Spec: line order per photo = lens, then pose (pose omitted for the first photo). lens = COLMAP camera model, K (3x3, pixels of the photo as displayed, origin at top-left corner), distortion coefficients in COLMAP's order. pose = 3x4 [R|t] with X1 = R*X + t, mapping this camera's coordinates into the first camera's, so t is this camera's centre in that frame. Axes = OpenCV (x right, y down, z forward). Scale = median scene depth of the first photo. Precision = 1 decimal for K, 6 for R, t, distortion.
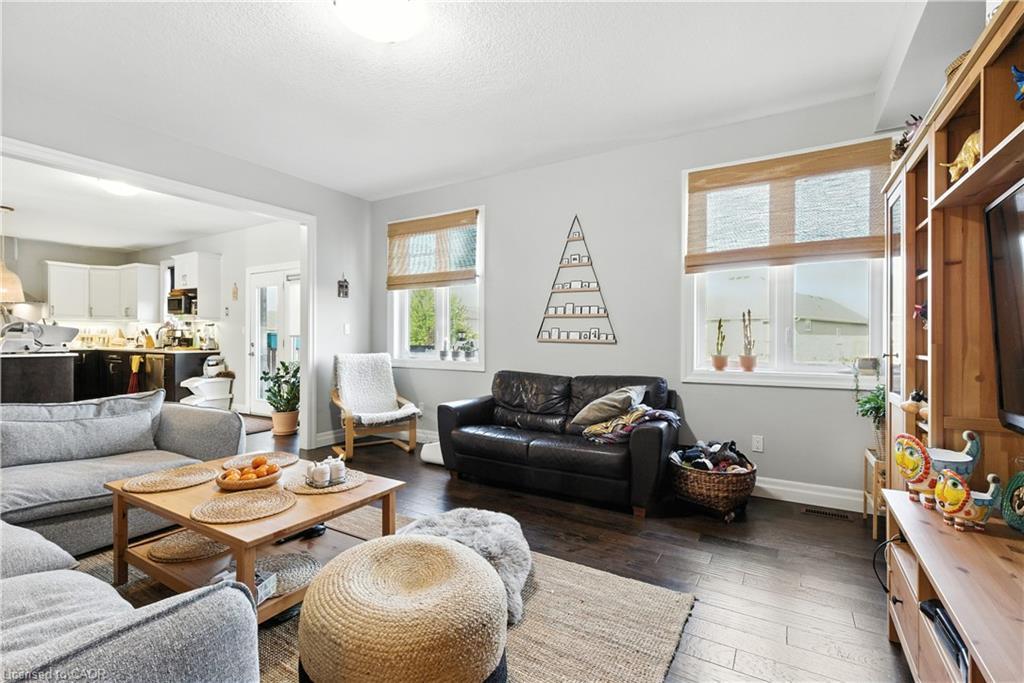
lens RADIAL K [[468.0, 0, 514.1], [0, 468.0, 337.9], [0, 0, 1]] dist [0.003366, -0.000913]
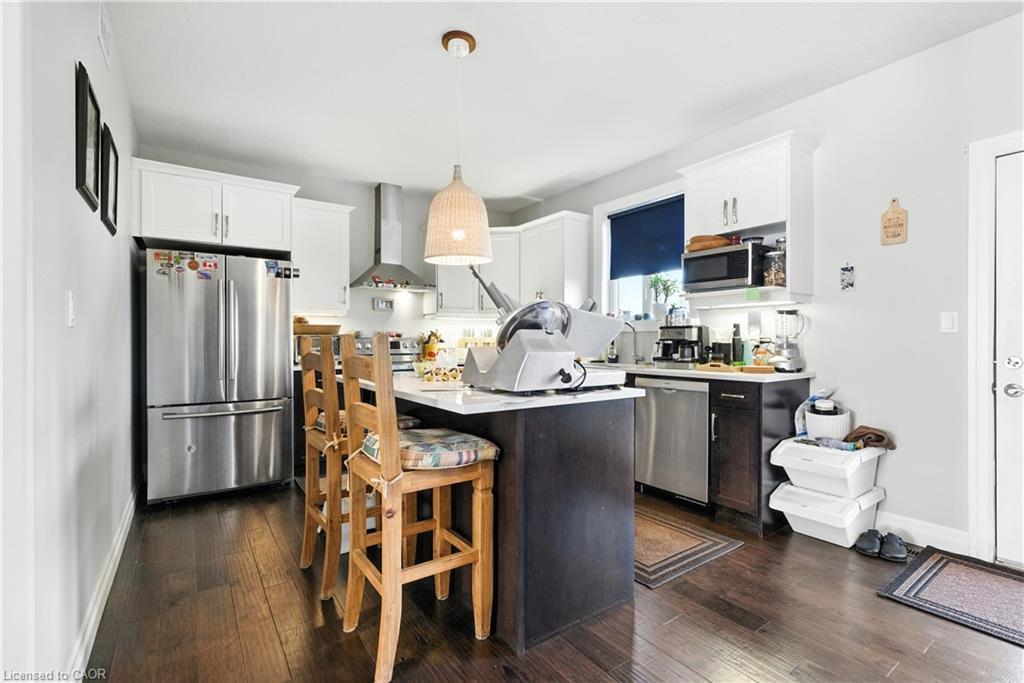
lens RADIAL K [[468.0, 0, 510.8], [0, 468.0, 340.3], [0, 0, 1]] dist [0.003366, -0.000913]
pose [[0.917646, -0.008074, -0.397316, -1.148400], [0.006629, 0.999965, -0.005011, -0.003449], [0.397342, 0.001965, 0.917668, 0.828704]]
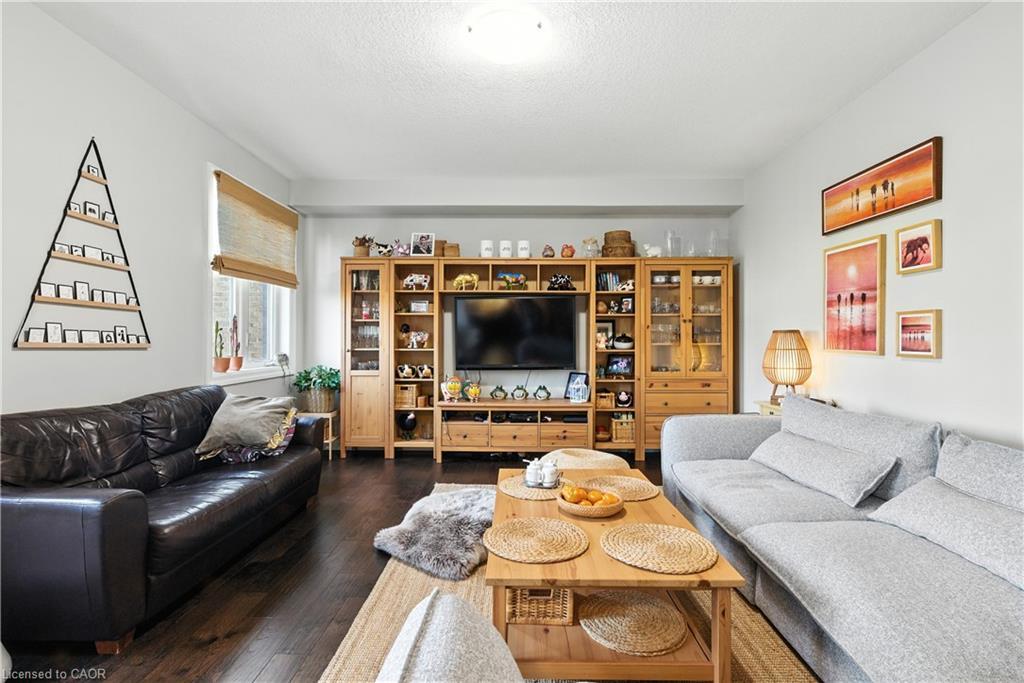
lens RADIAL K [[468.0, 0, 510.6], [0, 468.0, 339.8], [0, 0, 1]] dist [0.003366, -0.000913]
pose [[-0.508911, 0.001046, 0.860818, -0.617090], [-0.000104, 0.999999, -0.001276, -0.000933], [-0.860819, -0.000739, -0.508911, 0.780830]]
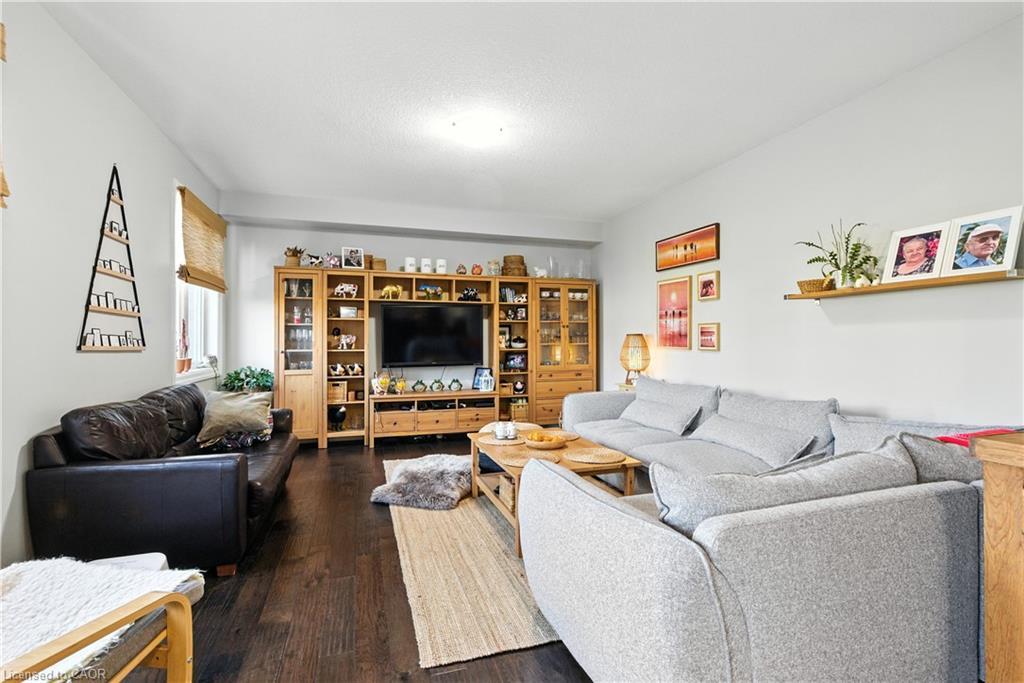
lens RADIAL K [[468.0, 0, 511.8], [0, 468.0, 340.7], [0, 0, 1]] dist [0.003366, -0.000913]
pose [[-0.759395, 0.004262, 0.650615, -0.697560], [0.005096, 0.999987, -0.000602, -0.002128], [-0.650609, 0.002858, -0.759407, 1.058780]]
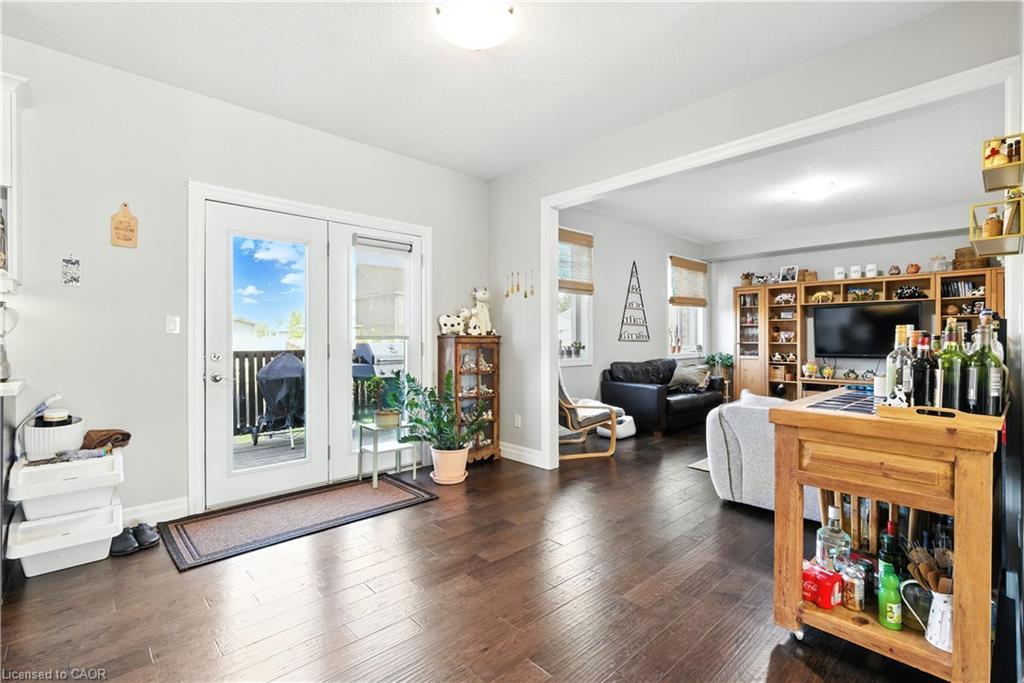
lens RADIAL K [[468.0, 0, 512.4], [0, 468.0, 337.4], [0, 0, 1]] dist [0.003366, -0.000913]
pose [[0.256749, -0.002290, 0.966475, -1.402773], [0.004012, 0.999991, 0.001303, -0.005621], [-0.966470, 0.003543, 0.256756, 0.919526]]
